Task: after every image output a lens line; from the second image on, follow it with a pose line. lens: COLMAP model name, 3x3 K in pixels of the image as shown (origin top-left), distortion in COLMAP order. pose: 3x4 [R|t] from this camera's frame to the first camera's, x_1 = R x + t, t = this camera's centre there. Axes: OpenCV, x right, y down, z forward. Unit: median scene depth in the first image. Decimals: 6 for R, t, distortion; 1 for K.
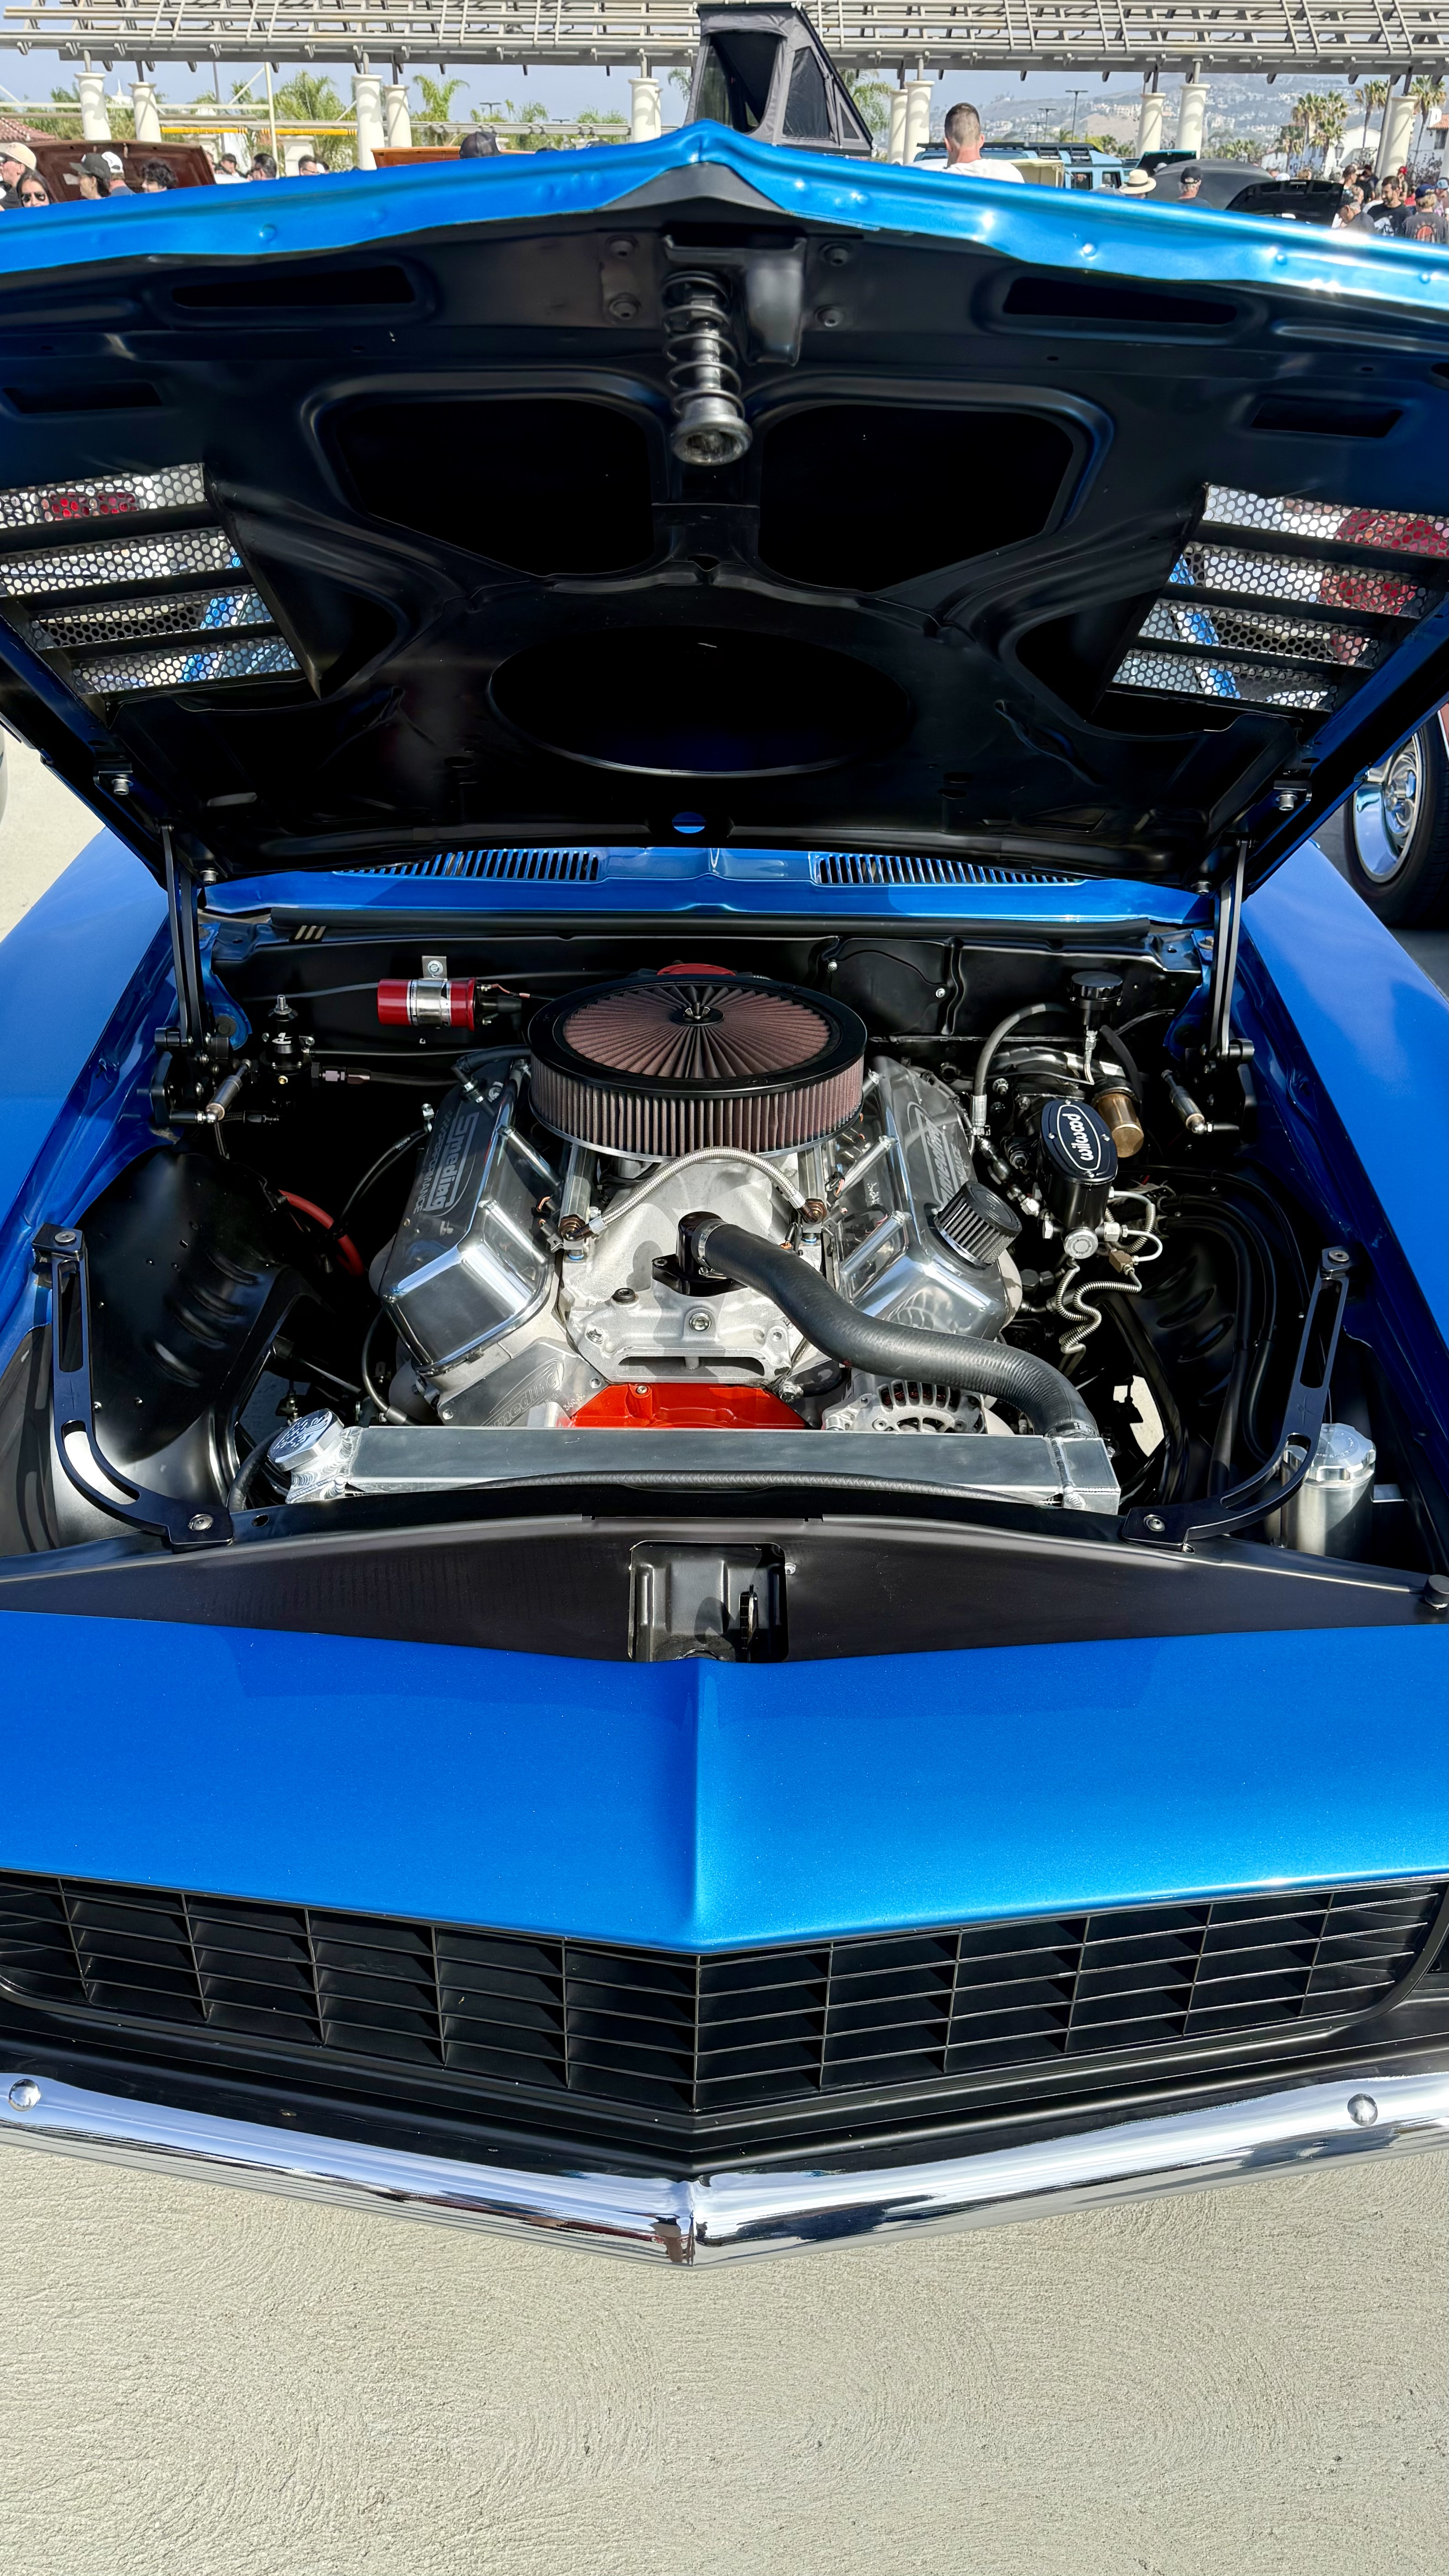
lens RADIAL K [[1843.7, 0, 724.5], [0, 1843.7, 1288.0], [0, 0, 1]] dist [0.054080, -0.081203]
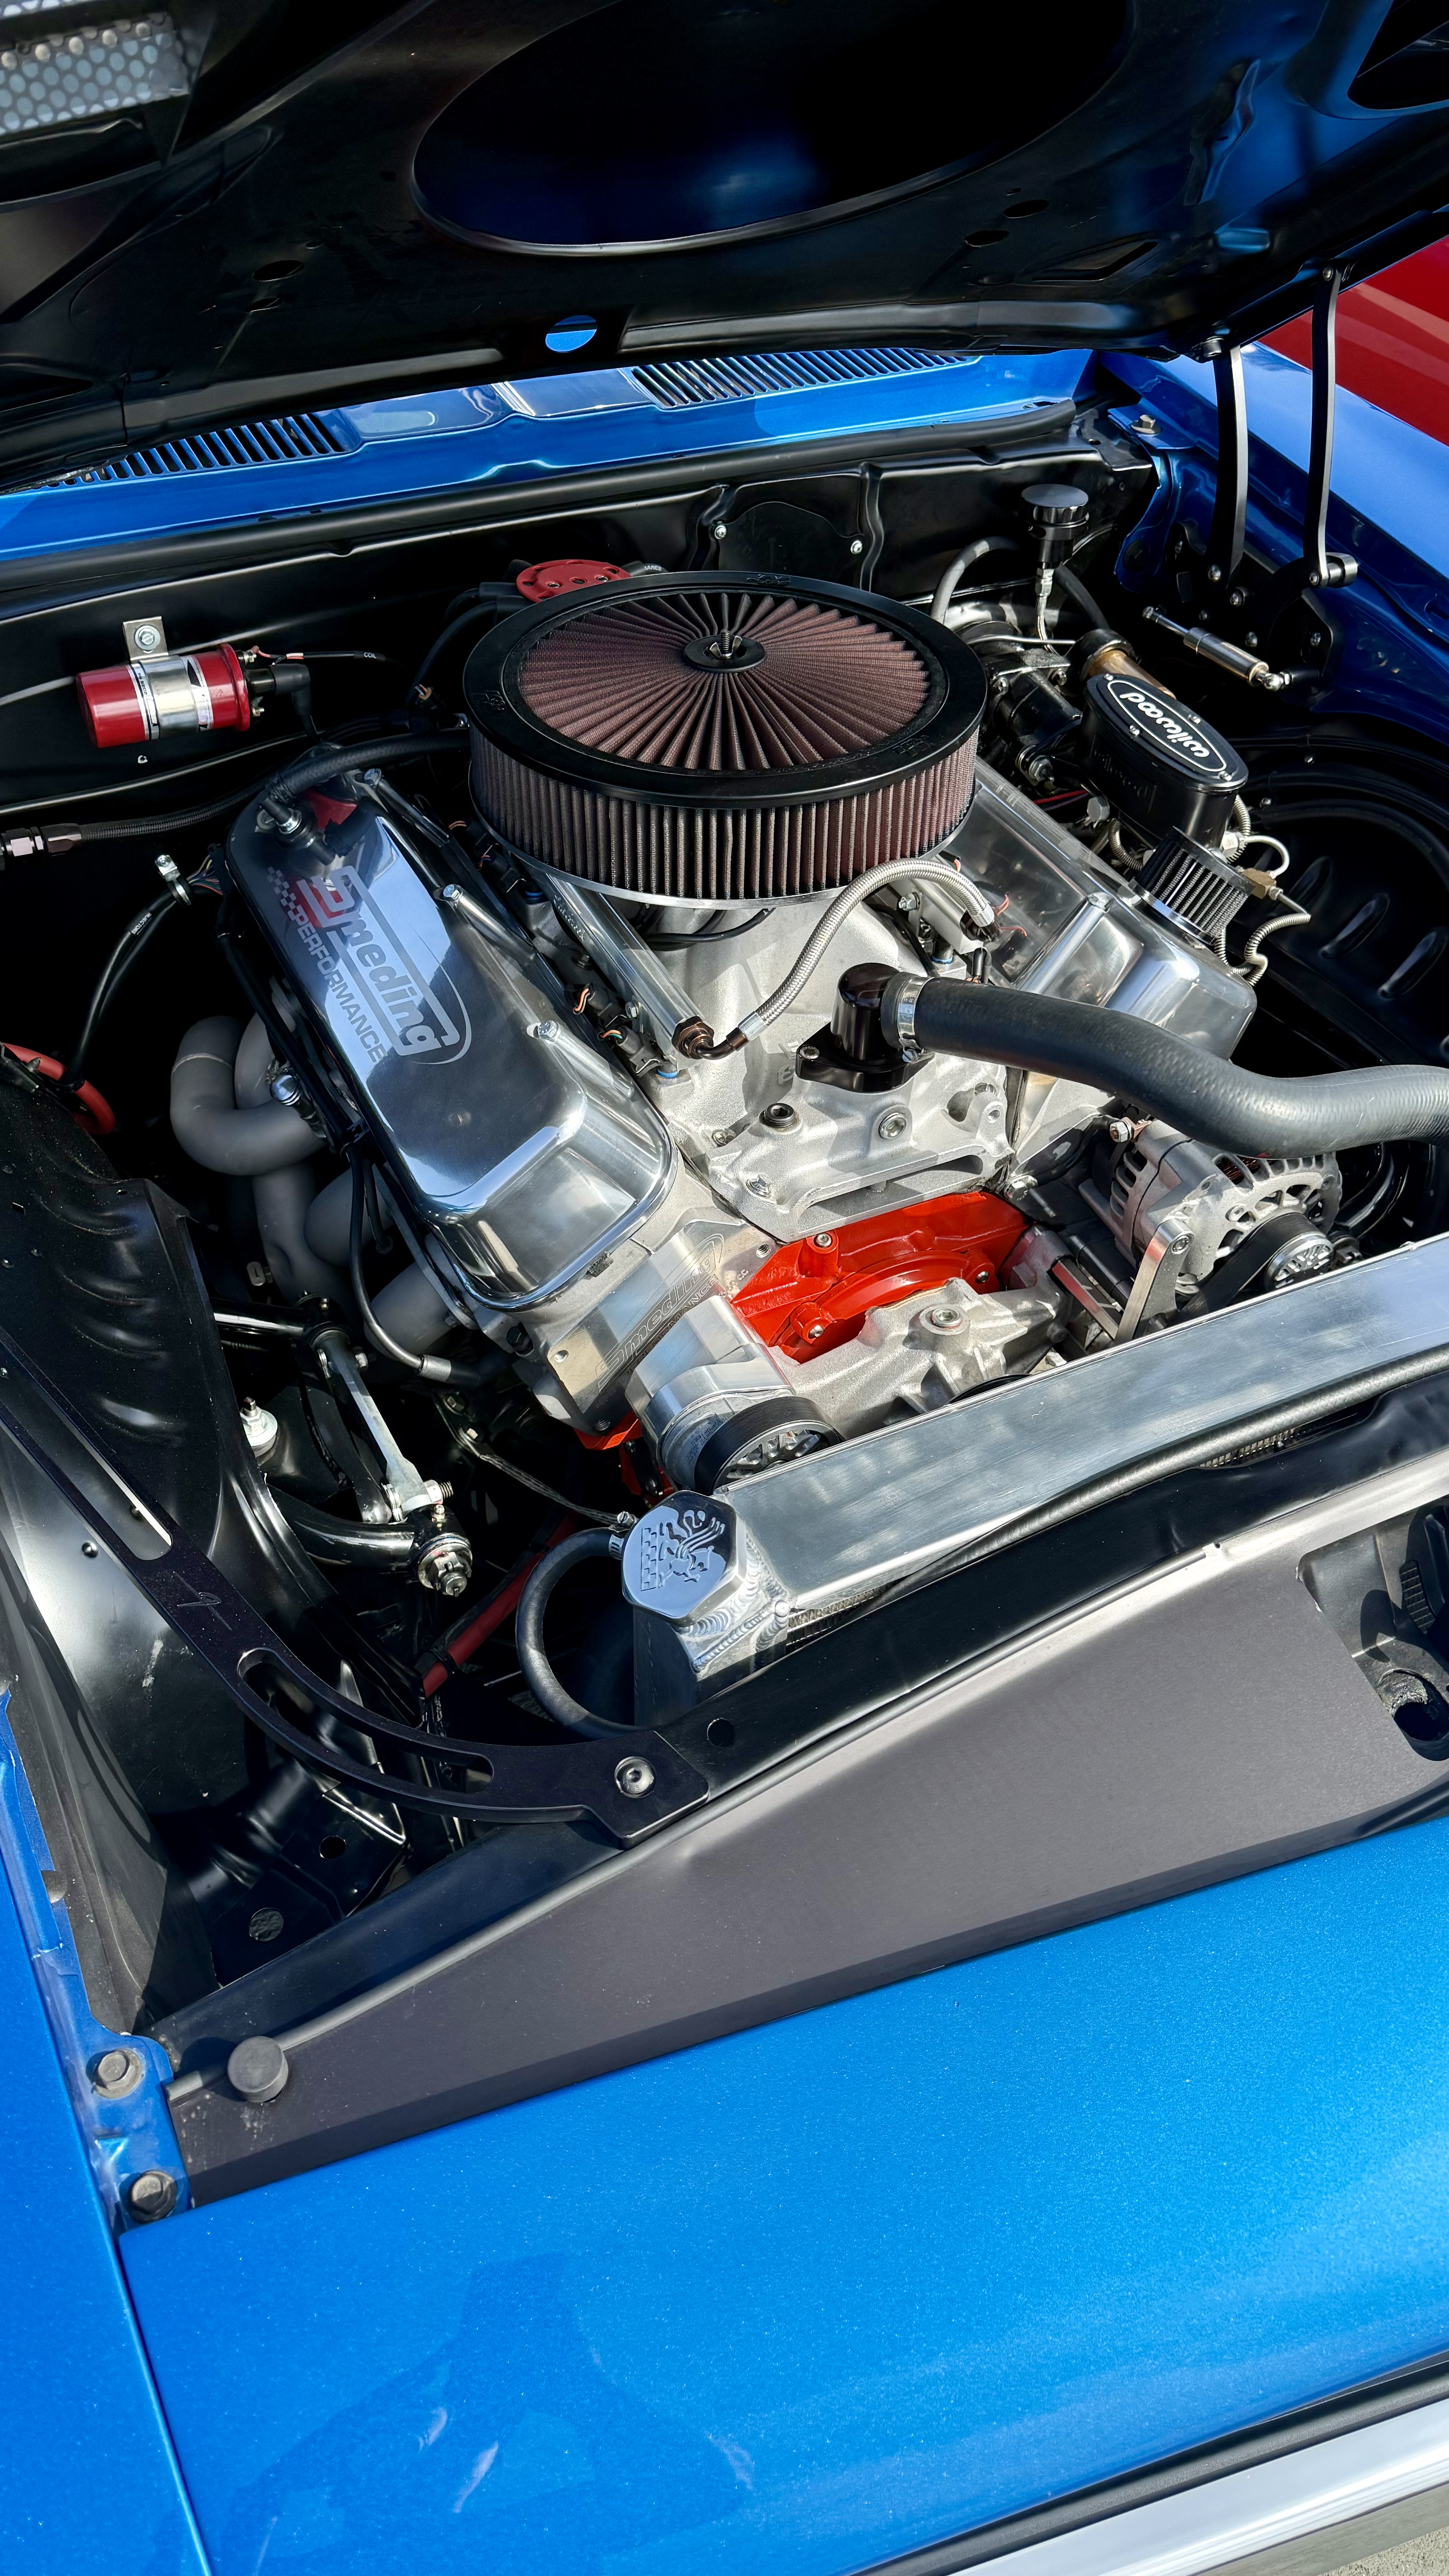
lens RADIAL K [[1843.8, 0, 724.5], [0, 1843.8, 1288.0], [0, 0, 1]] dist [0.054080, -0.081203]
pose [[0.895830, -0.295254, 0.332135, -0.286059], [0.202134, 0.936315, 0.287150, -0.122035], [-0.395765, -0.190102, 0.898461, 0.360676]]
